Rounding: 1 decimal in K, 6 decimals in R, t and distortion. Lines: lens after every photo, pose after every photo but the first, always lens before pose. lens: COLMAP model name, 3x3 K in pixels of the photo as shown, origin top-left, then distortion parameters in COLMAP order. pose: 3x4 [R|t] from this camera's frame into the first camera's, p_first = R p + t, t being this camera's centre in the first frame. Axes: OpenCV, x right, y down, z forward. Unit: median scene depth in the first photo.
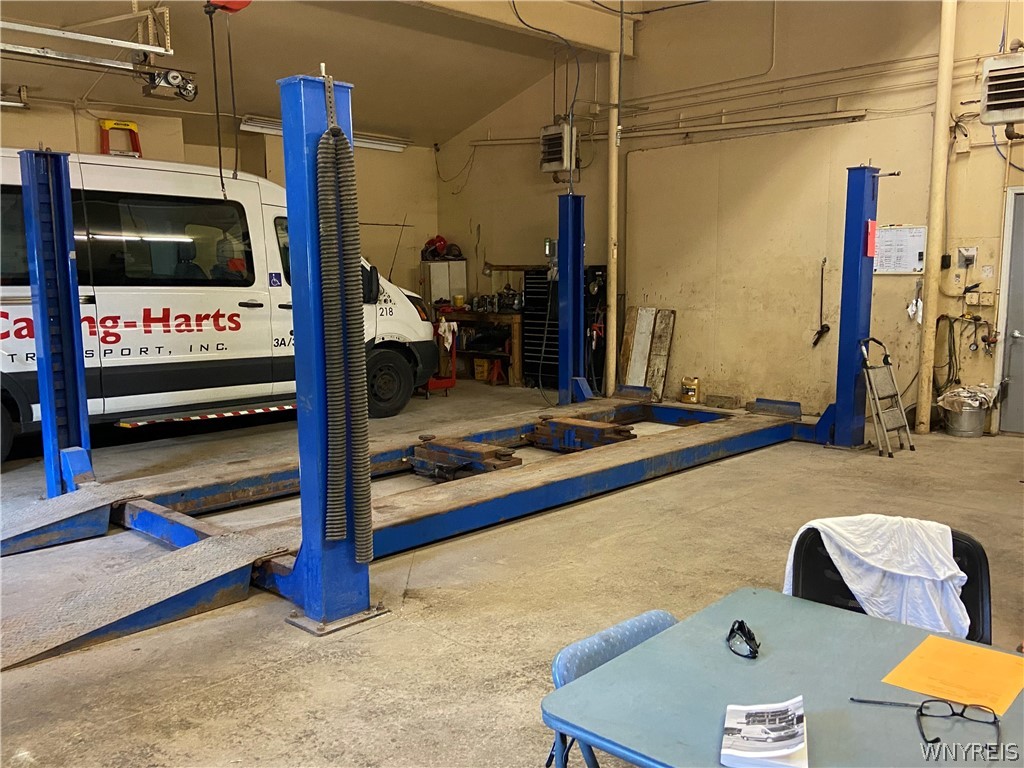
lens RADIAL K [[941.3, 0, 512.6], [0, 941.3, 381.9], [0, 0, 1]] dist [0.097963, 0.000000]
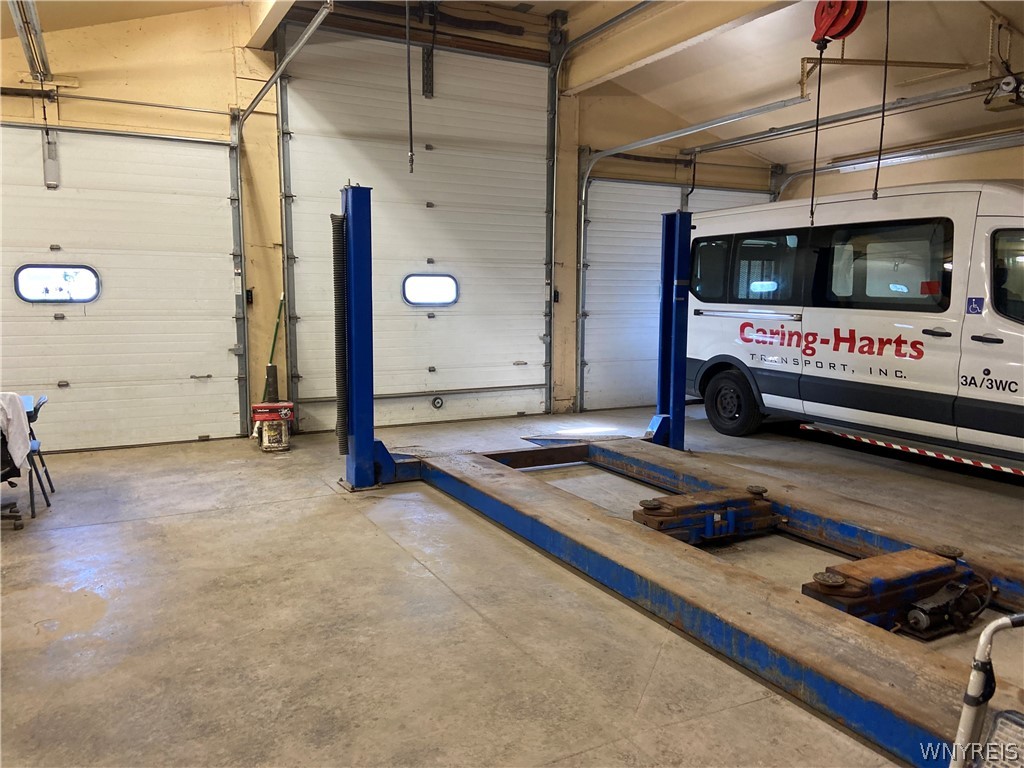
lens RADIAL K [[771.6, 0, 512.4], [0, 771.6, 387.3], [0, 0, 1]] dist [0.054417, -0.079452]
pose [[-0.318040, 0.117433, -0.940776, 0.585976], [-0.119970, 0.979338, 0.162804, -0.110946], [0.940456, 0.164643, -0.297380, 0.922889]]
